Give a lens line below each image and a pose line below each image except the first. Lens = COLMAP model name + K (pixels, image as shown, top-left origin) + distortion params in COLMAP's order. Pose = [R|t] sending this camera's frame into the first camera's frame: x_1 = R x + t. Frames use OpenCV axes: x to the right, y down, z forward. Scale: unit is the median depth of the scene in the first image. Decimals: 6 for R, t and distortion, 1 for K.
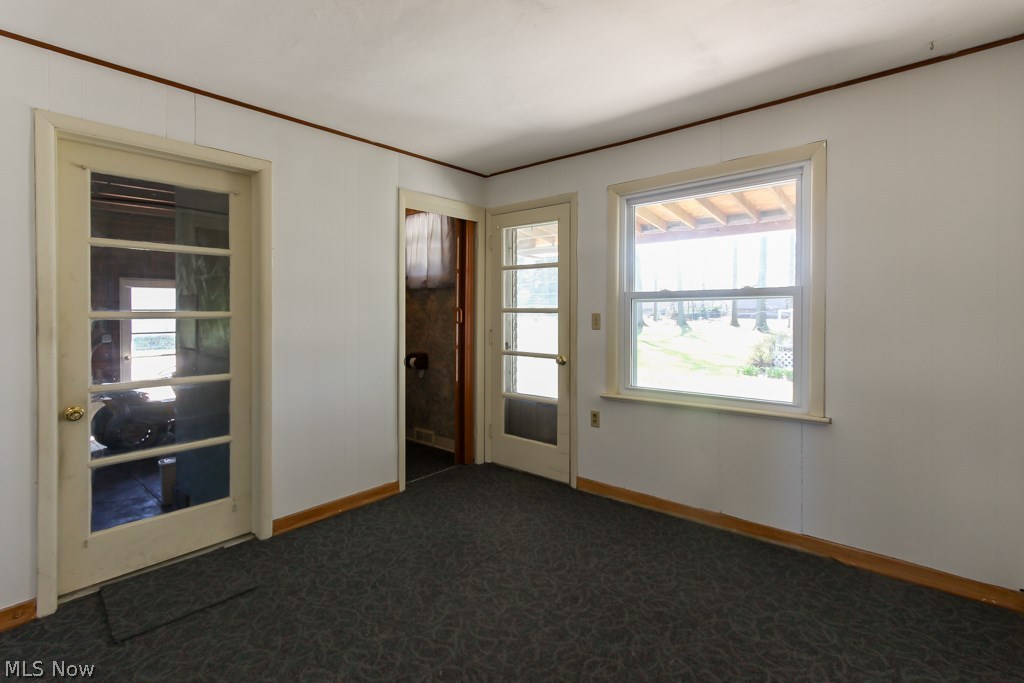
lens RADIAL K [[478.8, 0, 510.9], [0, 478.8, 318.8], [0, 0, 1]] dist [0.000358, 0.000271]
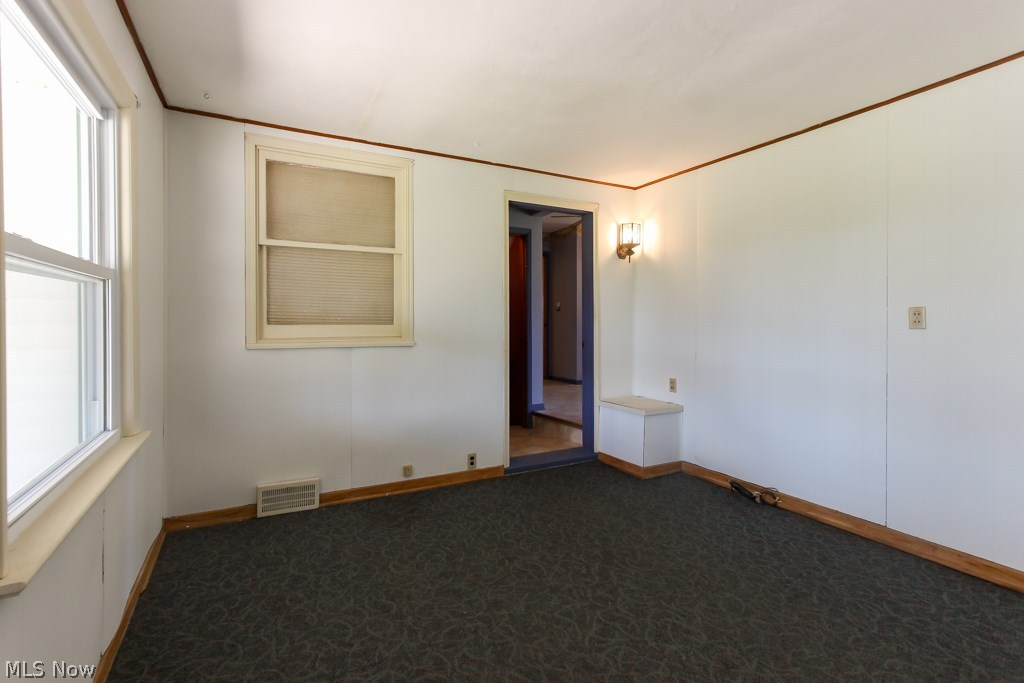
lens RADIAL K [[478.8, 0, 510.9], [0, 478.8, 318.8], [0, 0, 1]] dist [0.000358, 0.000271]
pose [[-0.939076, 0.004939, 0.343675, -0.287993], [0.009744, 0.999877, 0.012256, 0.013819], [-0.343572, 0.014858, -0.939009, 1.922865]]
